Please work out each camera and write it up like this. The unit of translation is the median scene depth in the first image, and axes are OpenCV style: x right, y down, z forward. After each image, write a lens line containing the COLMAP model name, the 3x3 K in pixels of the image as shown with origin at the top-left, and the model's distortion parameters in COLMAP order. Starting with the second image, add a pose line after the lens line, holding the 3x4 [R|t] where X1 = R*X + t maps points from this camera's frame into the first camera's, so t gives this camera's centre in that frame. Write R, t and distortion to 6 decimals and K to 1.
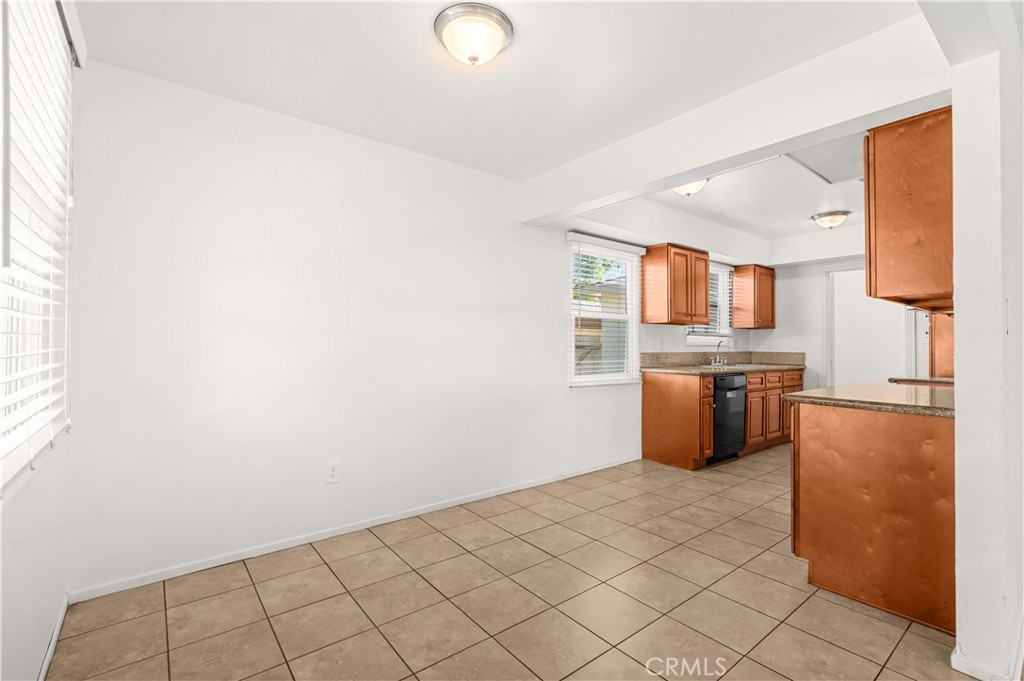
lens RADIAL K [[456.8, 0, 508.8], [0, 456.8, 336.5], [0, 0, 1]] dist [0.002164, -0.000369]
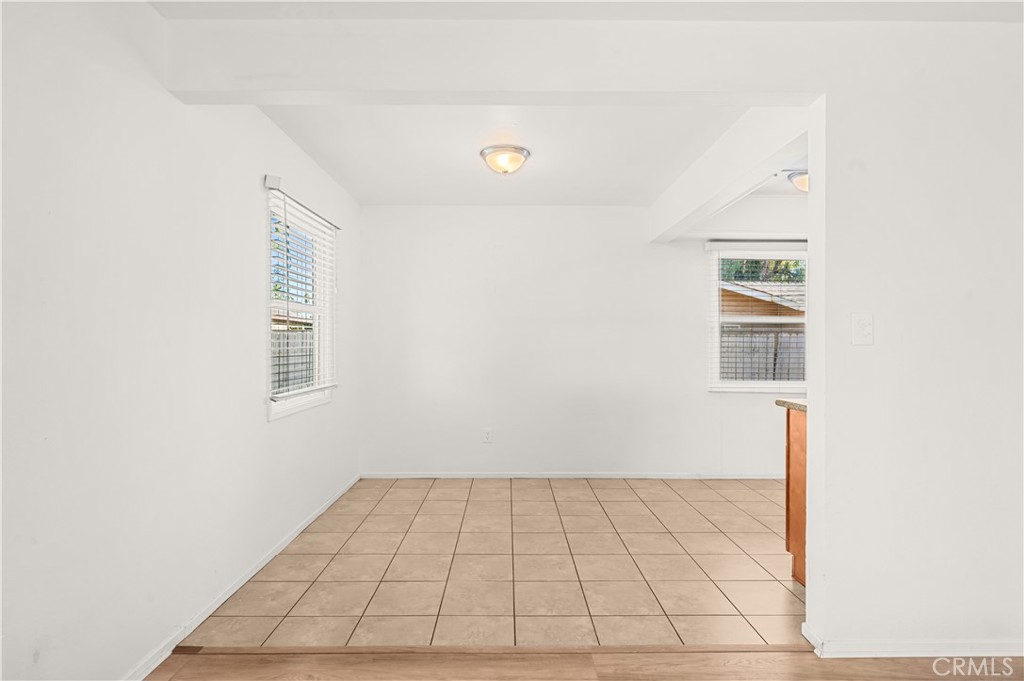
lens RADIAL K [[515.8, 0, 512.0], [0, 515.8, 340.5], [0, 0, 1]] dist [0.000840, 0.000142]
pose [[0.791835, -0.005253, -0.610713, 0.439051], [0.008000, 0.999966, 0.001772, -0.010000], [0.610683, -0.006289, 0.791850, -0.177866]]
